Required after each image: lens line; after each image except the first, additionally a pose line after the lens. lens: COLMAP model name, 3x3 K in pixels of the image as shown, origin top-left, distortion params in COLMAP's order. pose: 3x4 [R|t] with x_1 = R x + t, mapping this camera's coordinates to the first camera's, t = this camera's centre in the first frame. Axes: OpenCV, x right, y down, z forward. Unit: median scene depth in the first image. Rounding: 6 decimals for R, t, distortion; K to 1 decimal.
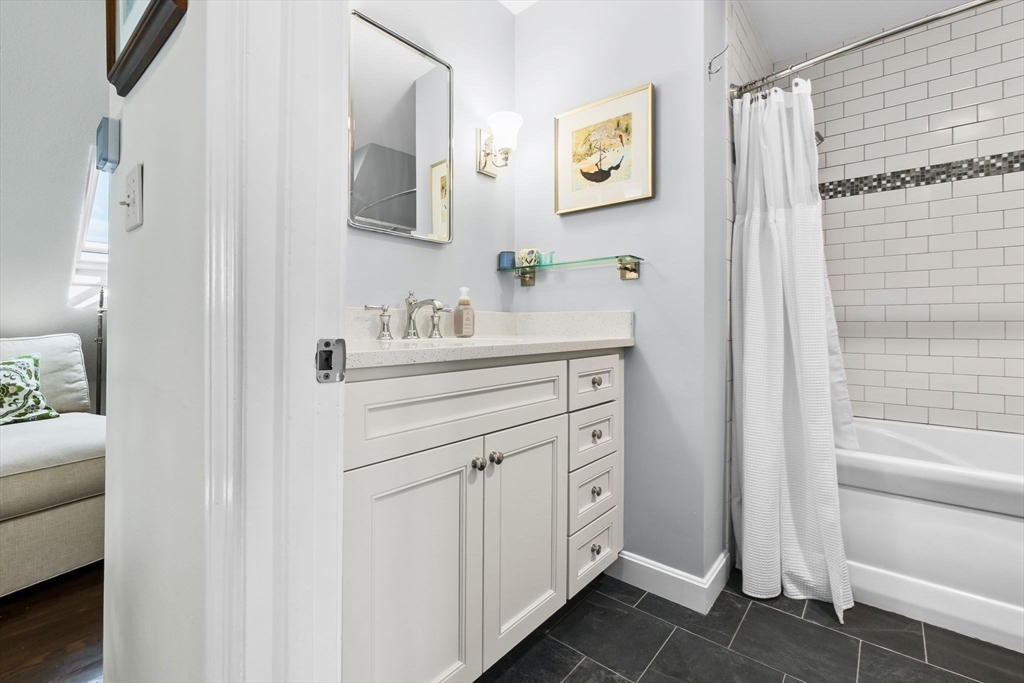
lens RADIAL K [[442.4, 0, 513.9], [0, 442.4, 329.0], [0, 0, 1]] dist [0.001279, 0.000218]
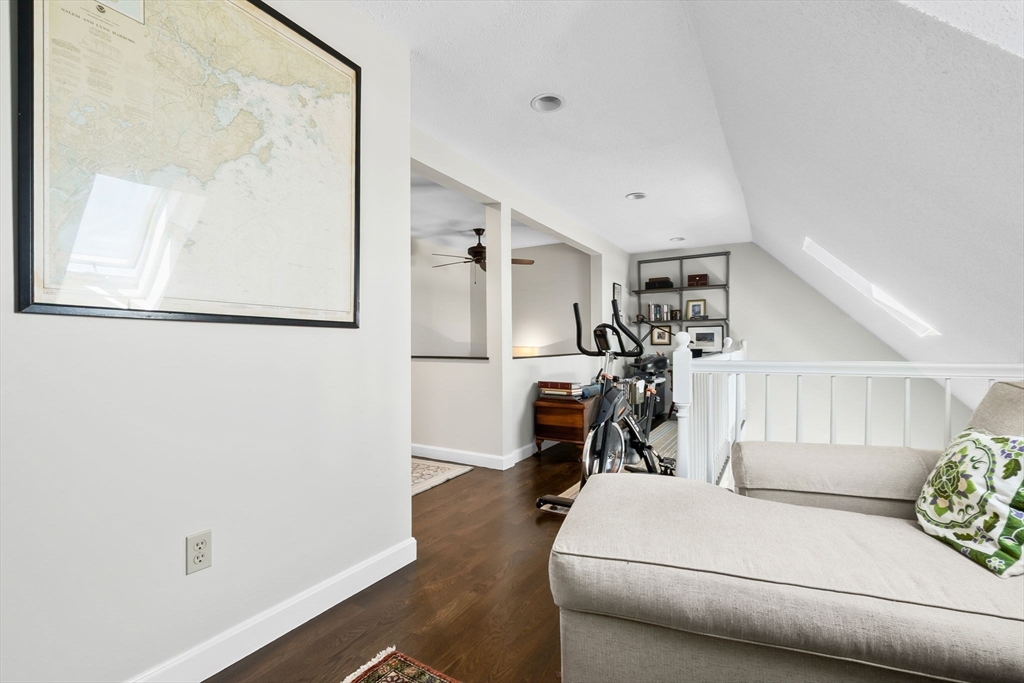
lens RADIAL K [[446.8, 0, 519.2], [0, 446.8, 344.2], [0, 0, 1]] dist [0.000209, -0.000013]
pose [[-0.985508, -0.001849, -0.169620, -0.490590], [-0.002659, 0.999986, 0.004547, -0.035240], [0.169610, 0.004932, -0.985499, 1.401992]]
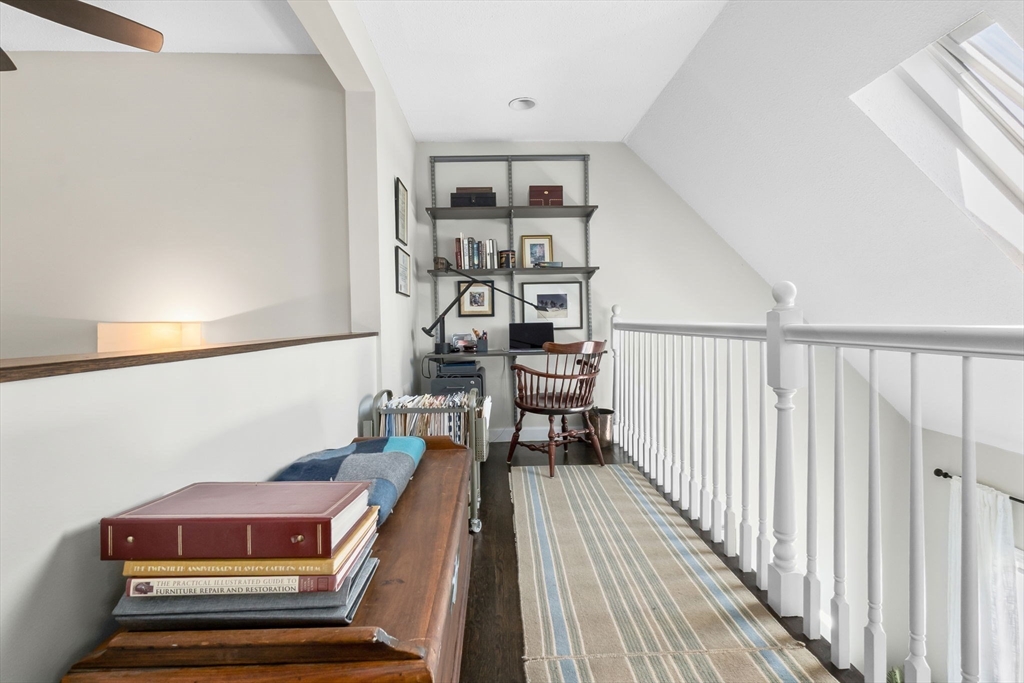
lens RADIAL K [[474.7, 0, 505.2], [0, 474.7, 321.6], [0, 0, 1]] dist [0.000297, 0.000077]
pose [[-0.750461, 0.006632, -0.660882, -0.875681], [0.007945, 0.999968, 0.001014, -0.003383], [0.660867, -0.004490, -0.750489, 0.001088]]
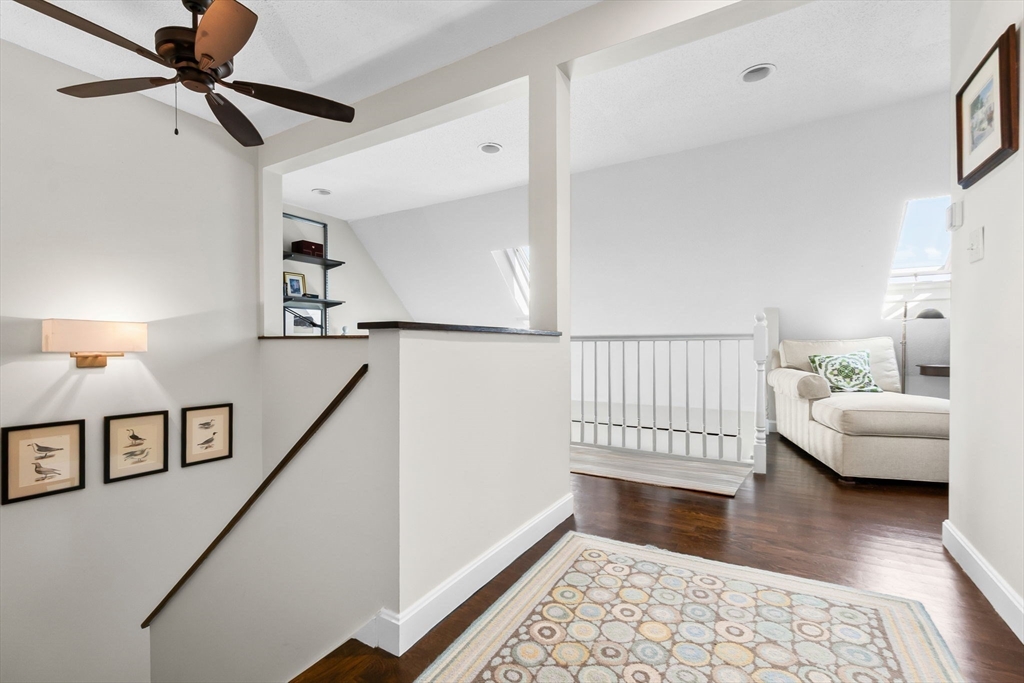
lens RADIAL K [[446.8, 0, 519.2], [0, 446.8, 344.2], [0, 0, 1]] dist [0.000209, -0.000013]
pose [[0.157670, -0.003957, -0.987484, 0.252498], [-0.002231, 0.999988, -0.004363, 0.049041], [0.987489, 0.002891, 0.157659, -0.435261]]
